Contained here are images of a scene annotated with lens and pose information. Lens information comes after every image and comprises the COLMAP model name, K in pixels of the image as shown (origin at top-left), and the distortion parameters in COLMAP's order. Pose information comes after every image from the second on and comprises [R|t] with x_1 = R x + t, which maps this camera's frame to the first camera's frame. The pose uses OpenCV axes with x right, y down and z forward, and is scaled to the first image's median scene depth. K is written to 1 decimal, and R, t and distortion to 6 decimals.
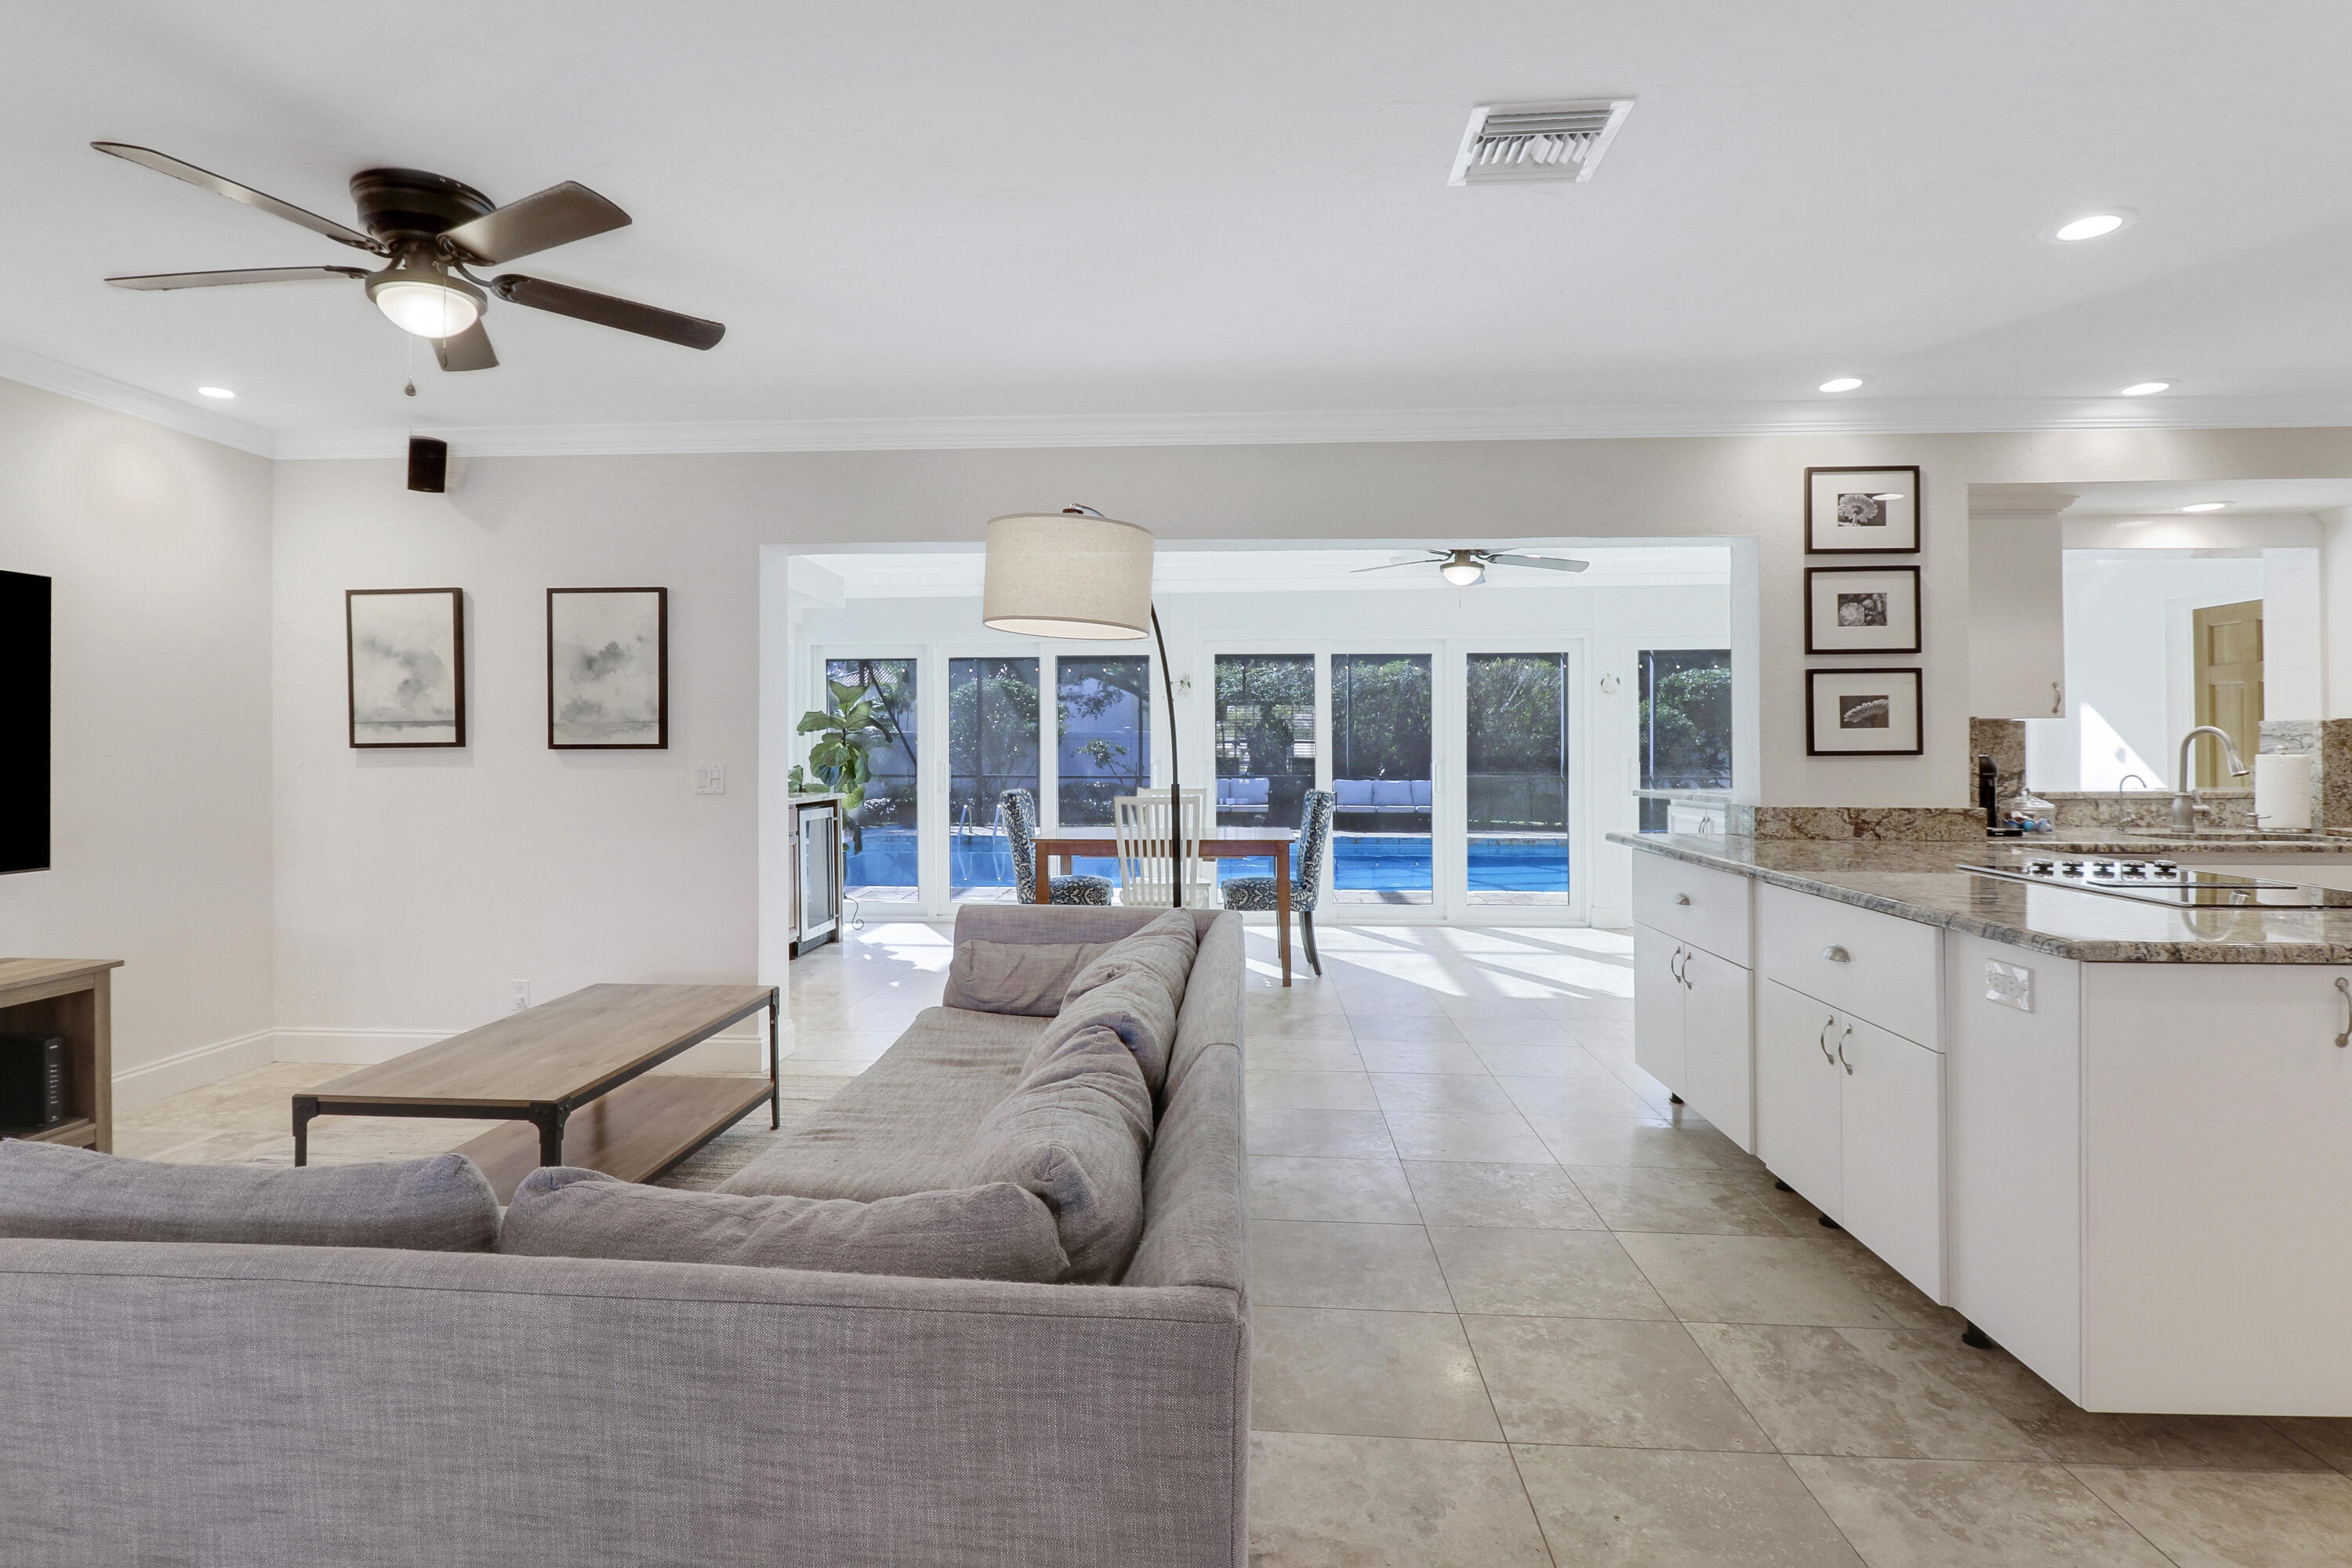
lens RADIAL K [[1154.9, 0, 1158.2], [0, 1154.9, 738.4], [0, 0, 1]] dist [0.010106, -0.020489]
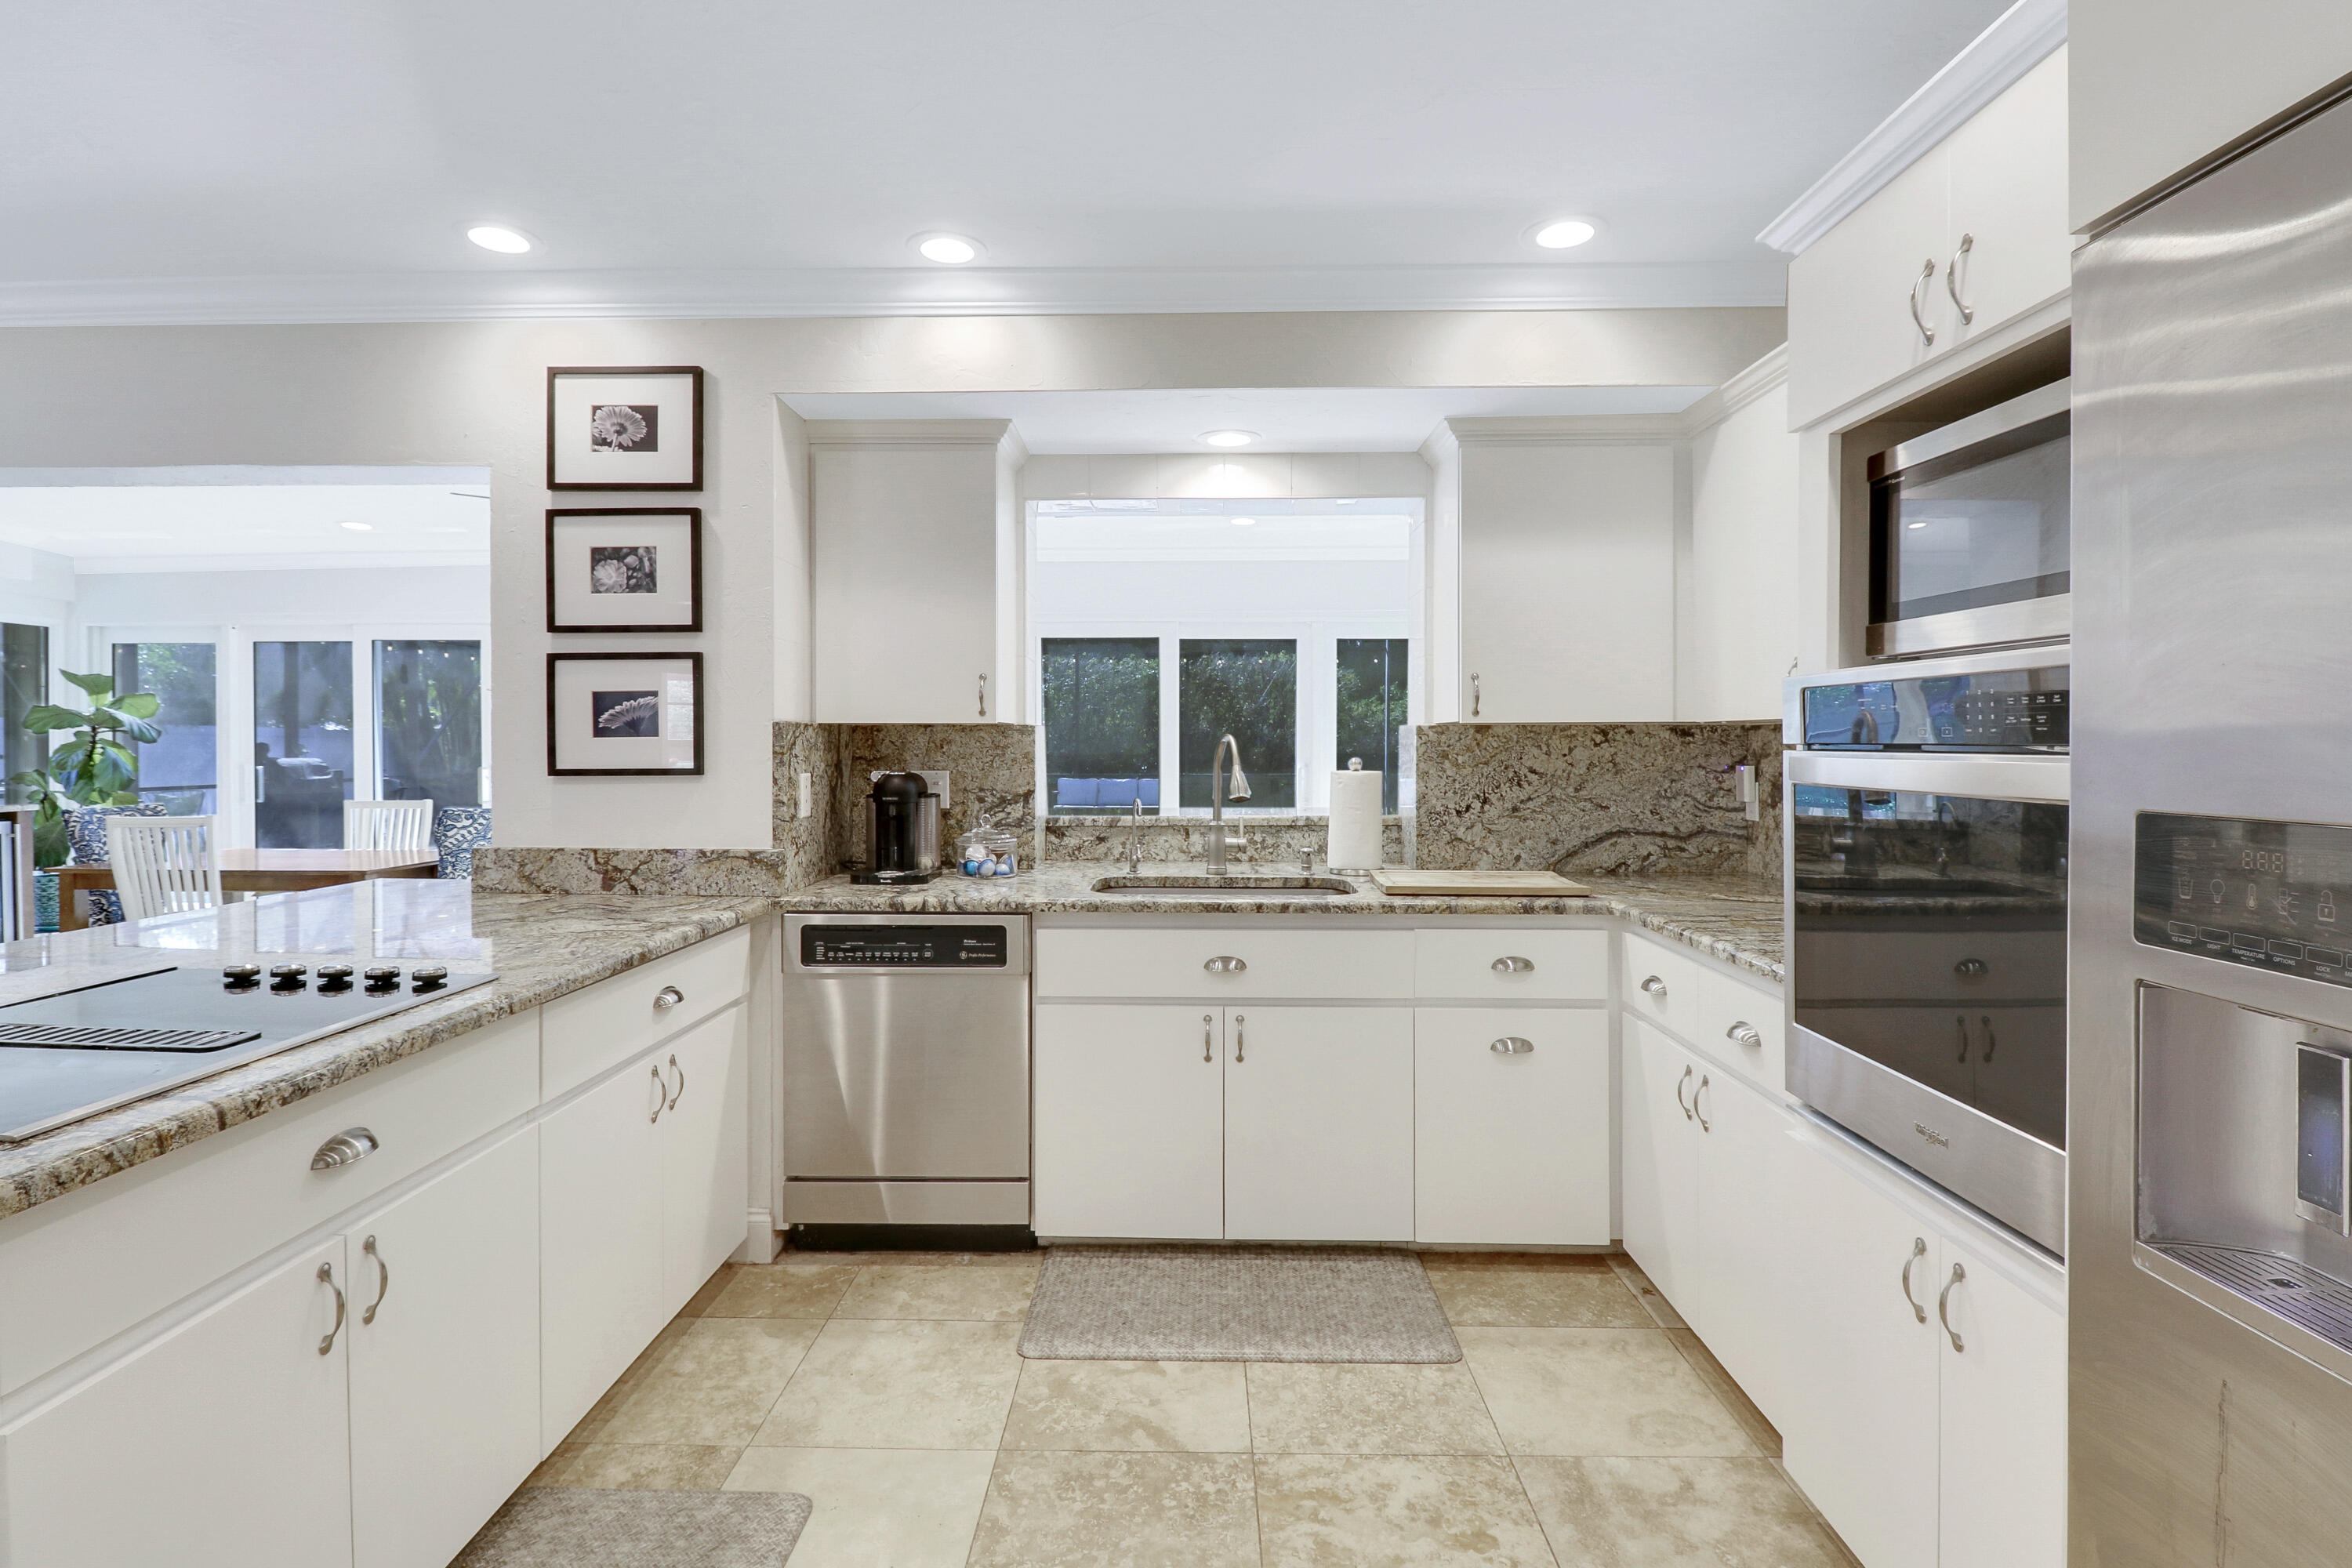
lens RADIAL K [[1124.5, 0, 1184.3], [0, 1124.5, 753.0], [0, 0, 1]] dist [0.002605, -0.013670]
pose [[0.998419, 0.001748, 0.056190, 0.912671], [-0.002877, 0.999795, 0.020019, -0.013849], [-0.056143, -0.020149, 0.998219, 0.289460]]
